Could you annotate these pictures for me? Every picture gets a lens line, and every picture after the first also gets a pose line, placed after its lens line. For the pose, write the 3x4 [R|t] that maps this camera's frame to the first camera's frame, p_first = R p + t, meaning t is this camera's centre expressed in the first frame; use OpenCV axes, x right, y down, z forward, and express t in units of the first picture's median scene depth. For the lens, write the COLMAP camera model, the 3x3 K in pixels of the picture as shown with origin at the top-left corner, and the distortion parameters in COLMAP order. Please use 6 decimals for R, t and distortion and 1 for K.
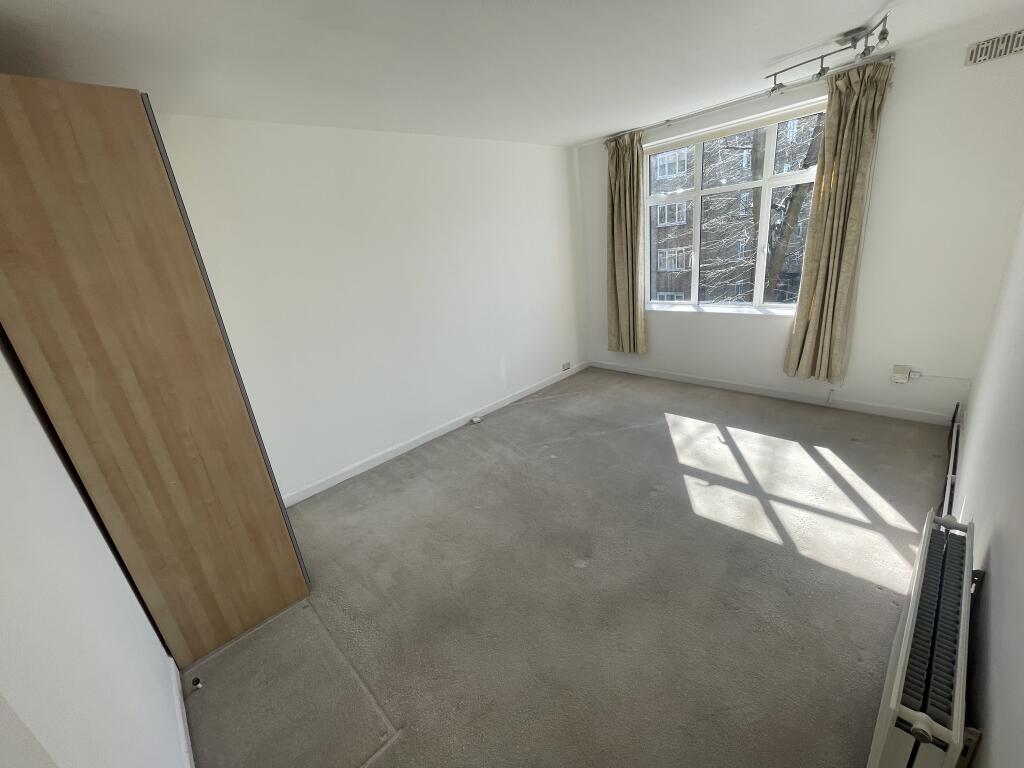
lens RADIAL K [[414.6, 0, 511.0], [0, 414.6, 385.5], [0, 0, 1]] dist [0.003683, -0.002127]
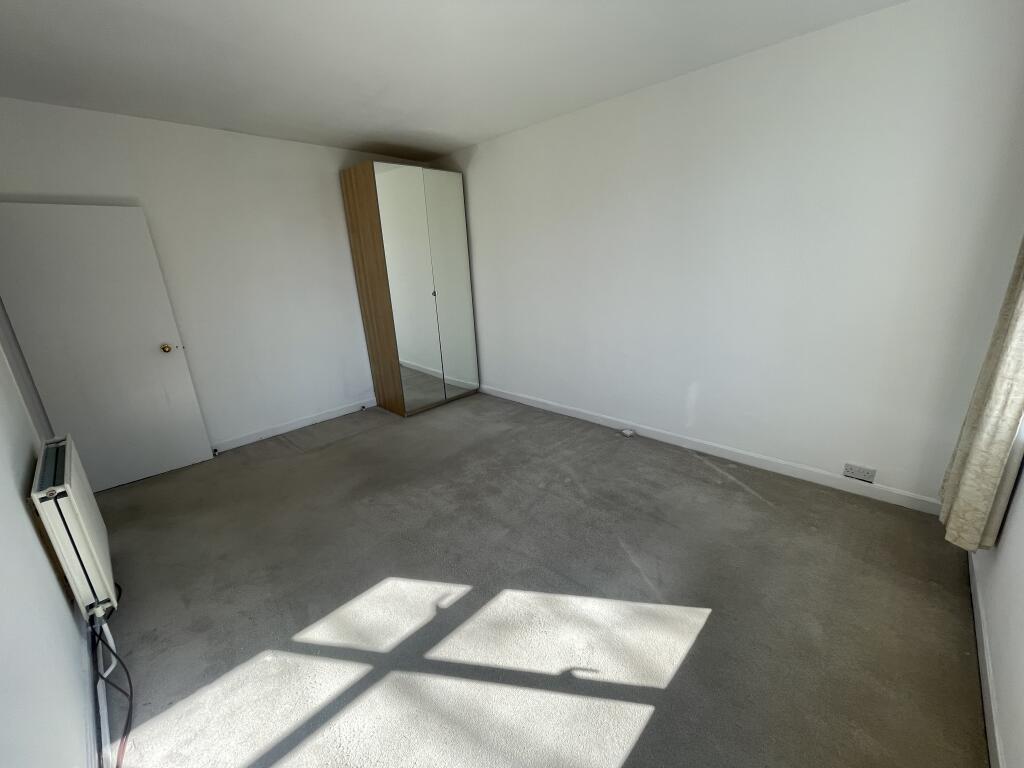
lens RADIAL K [[414.6, 0, 506.8], [0, 414.6, 388.8], [0, 0, 1]] dist [0.003683, -0.002127]
pose [[0.034752, 0.401004, -0.915417, 1.103529], [-0.291977, 0.880082, 0.374441, -0.410040], [0.955794, 0.254268, 0.147668, 1.061460]]
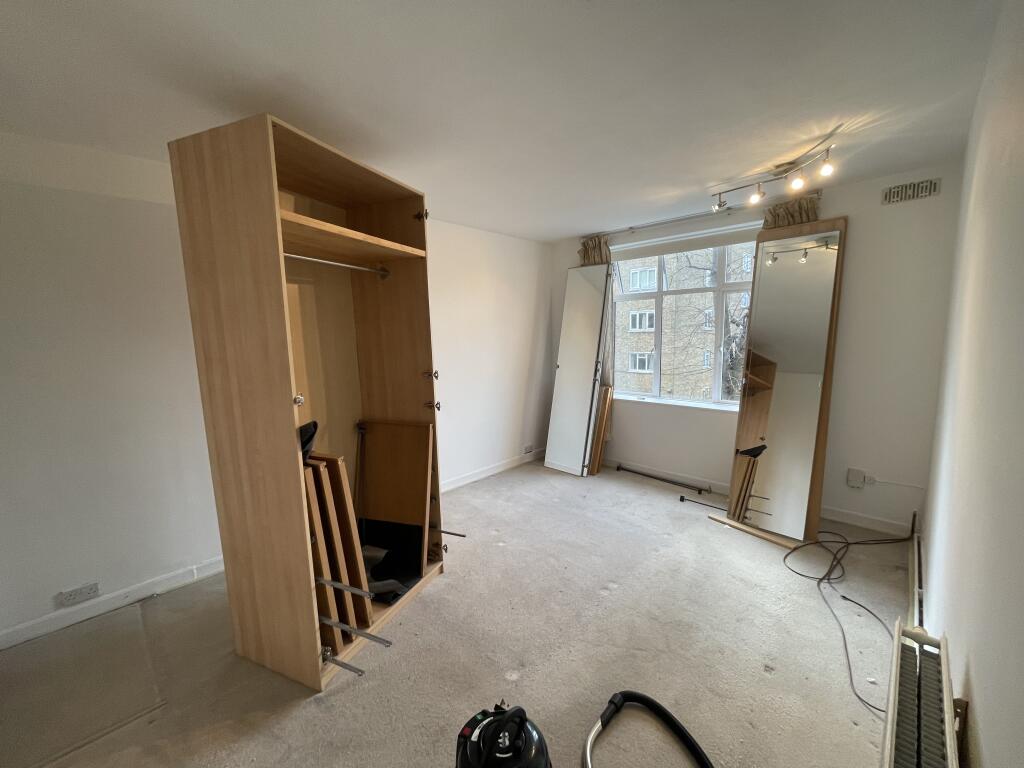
lens RADIAL K [[414.6, 0, 511.4], [0, 414.6, 385.0], [0, 0, 1]] dist [0.003683, -0.002127]
pose [[0.994886, 0.087094, 0.051152, 0.065963], [-0.074222, 0.973881, -0.214587, 0.037798], [-0.068506, 0.209693, 0.975364, 0.057940]]
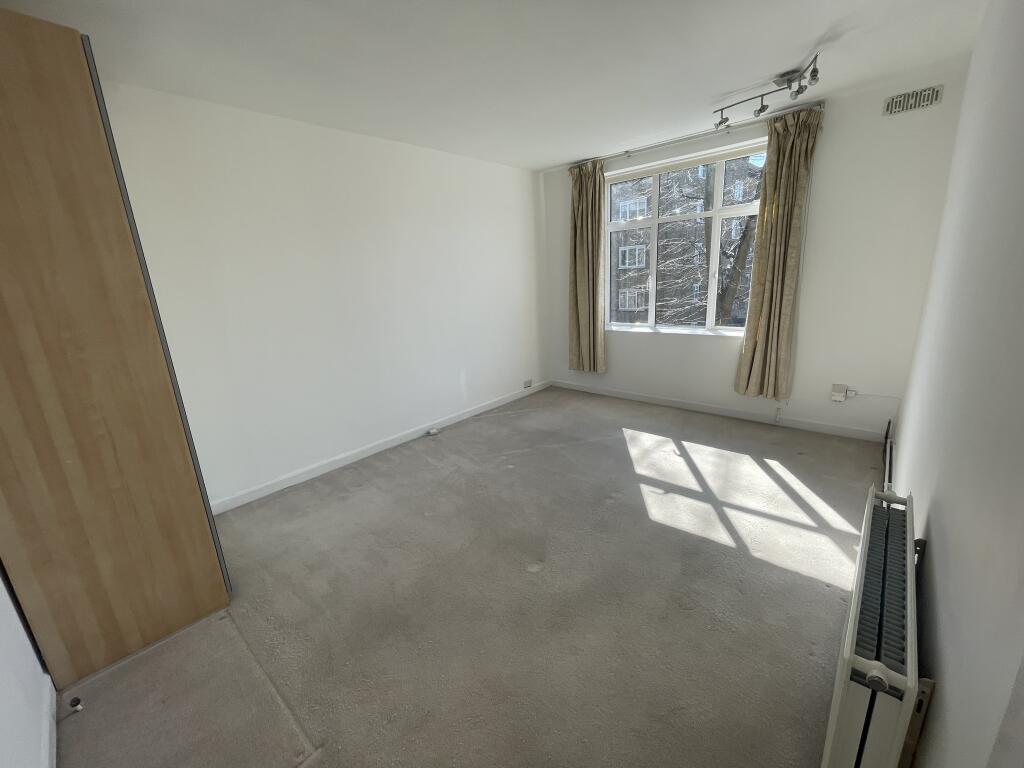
lens RADIAL K [[414.6, 0, 511.7], [0, 414.6, 385.2], [0, 0, 1]] dist [0.003683, -0.002127]
pose [[0.995614, 0.036592, 0.086104, 0.019385], [-0.029308, 0.996003, -0.084379, 0.088264], [-0.088848, 0.081485, 0.992707, 0.027382]]
